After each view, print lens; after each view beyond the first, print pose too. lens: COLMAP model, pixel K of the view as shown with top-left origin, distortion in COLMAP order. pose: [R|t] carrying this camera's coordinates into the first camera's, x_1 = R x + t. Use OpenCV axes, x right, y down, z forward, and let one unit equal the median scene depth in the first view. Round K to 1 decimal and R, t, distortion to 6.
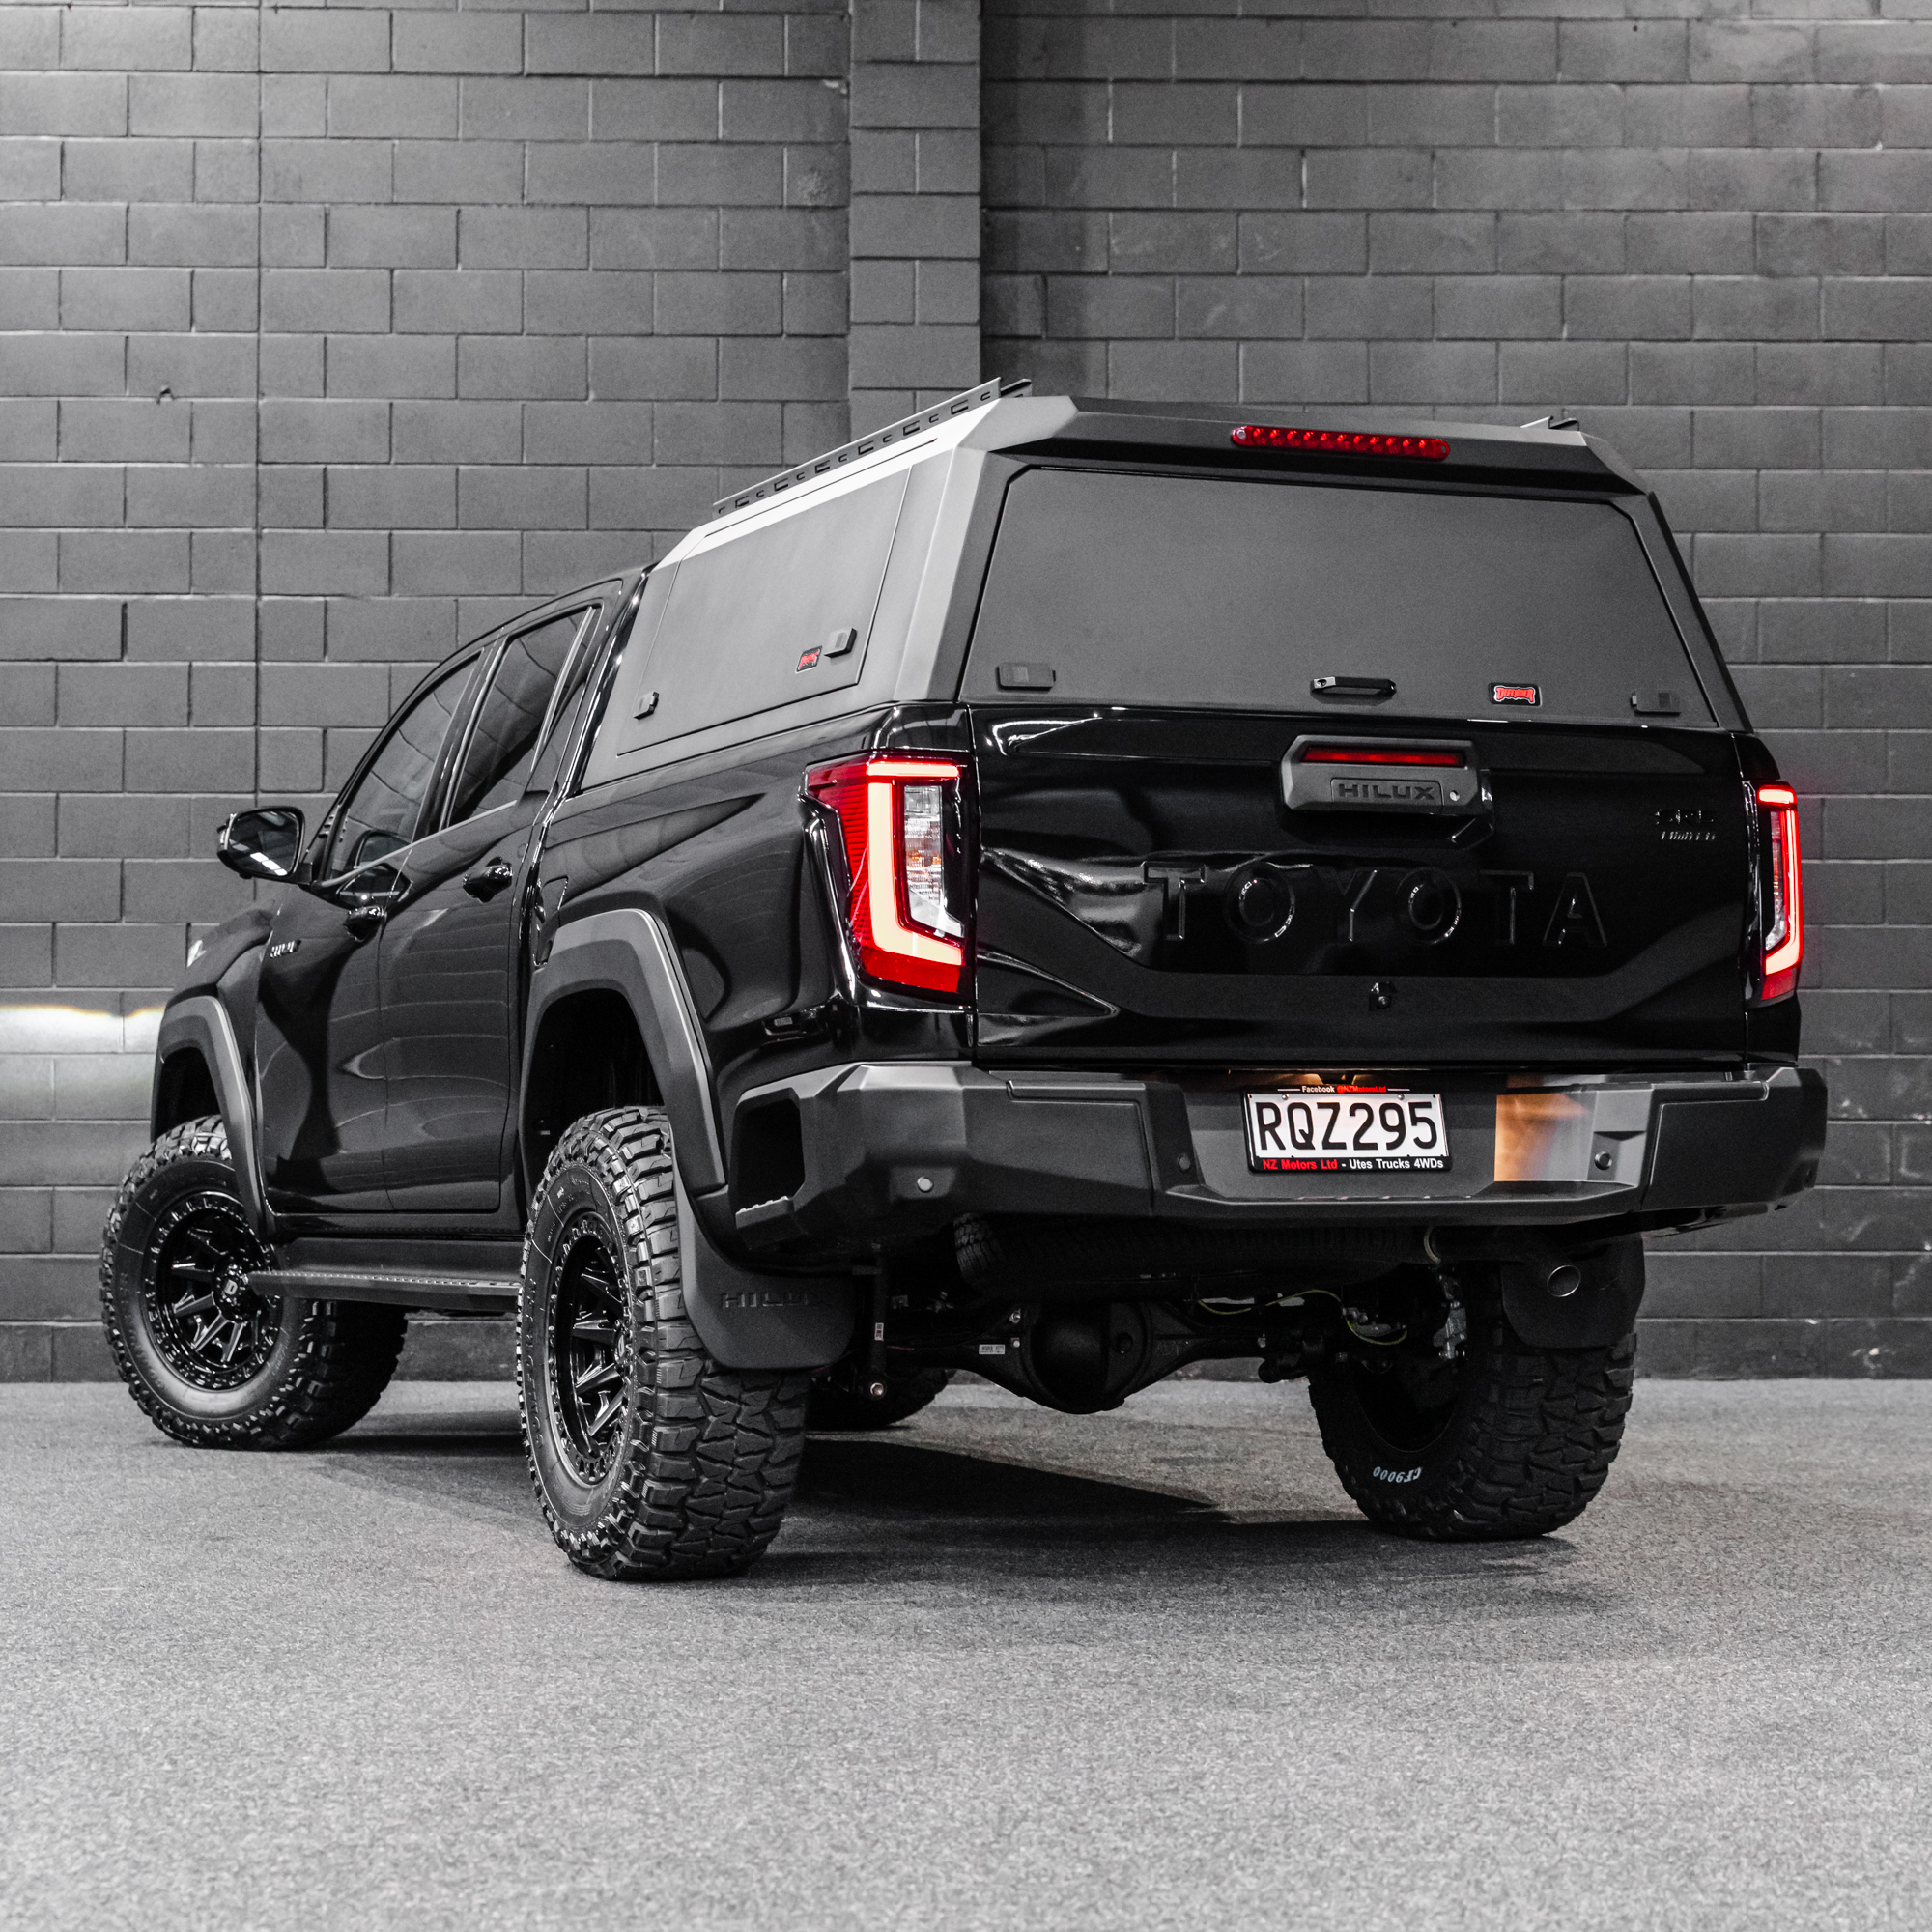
lens RADIAL K [[4151.7, 0, 988.1], [0, 4151.7, 963.9], [0, 0, 1]] dist [0.014111, 0.281753]
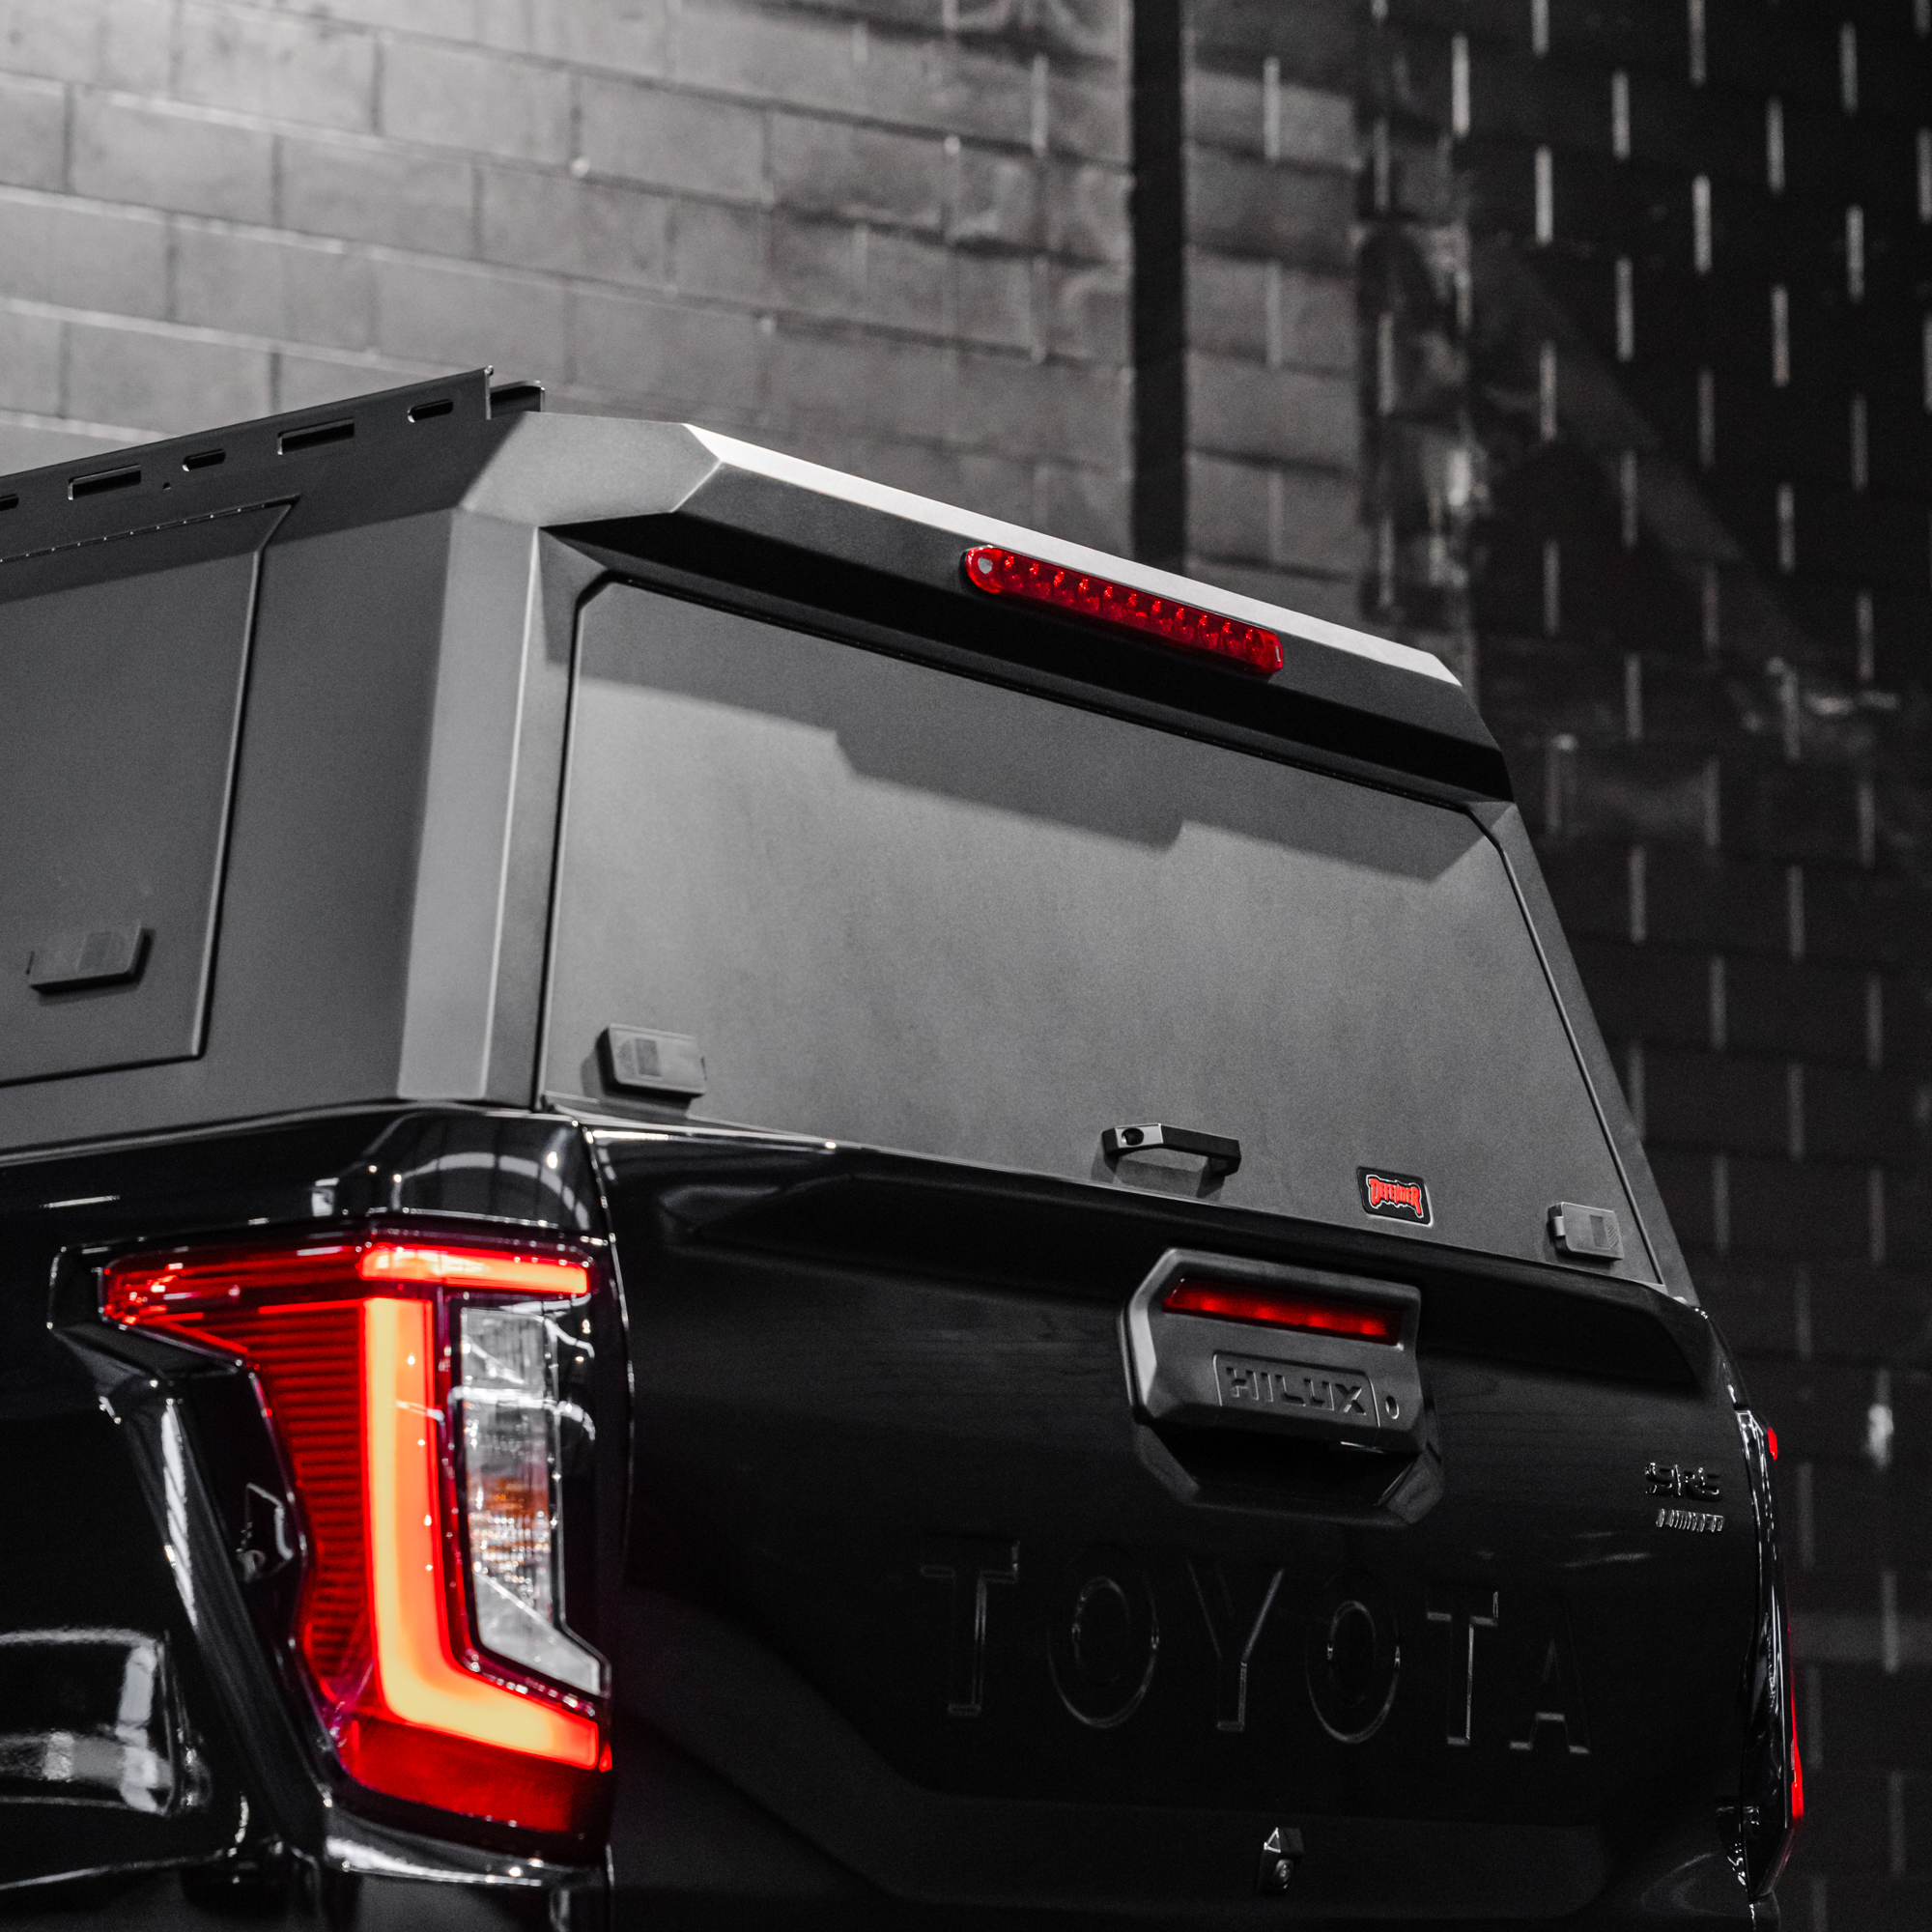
lens RADIAL K [[6362.7, 0, 967.3], [0, 6362.7, 855.5], [0, 0, 1]] dist [0.034759, 0.316081]
pose [[0.869000, 0.091613, 0.486256, -0.261934], [-0.019814, 0.988365, -0.150803, 0.005067], [-0.494414, 0.121413, 0.860705, 0.415455]]
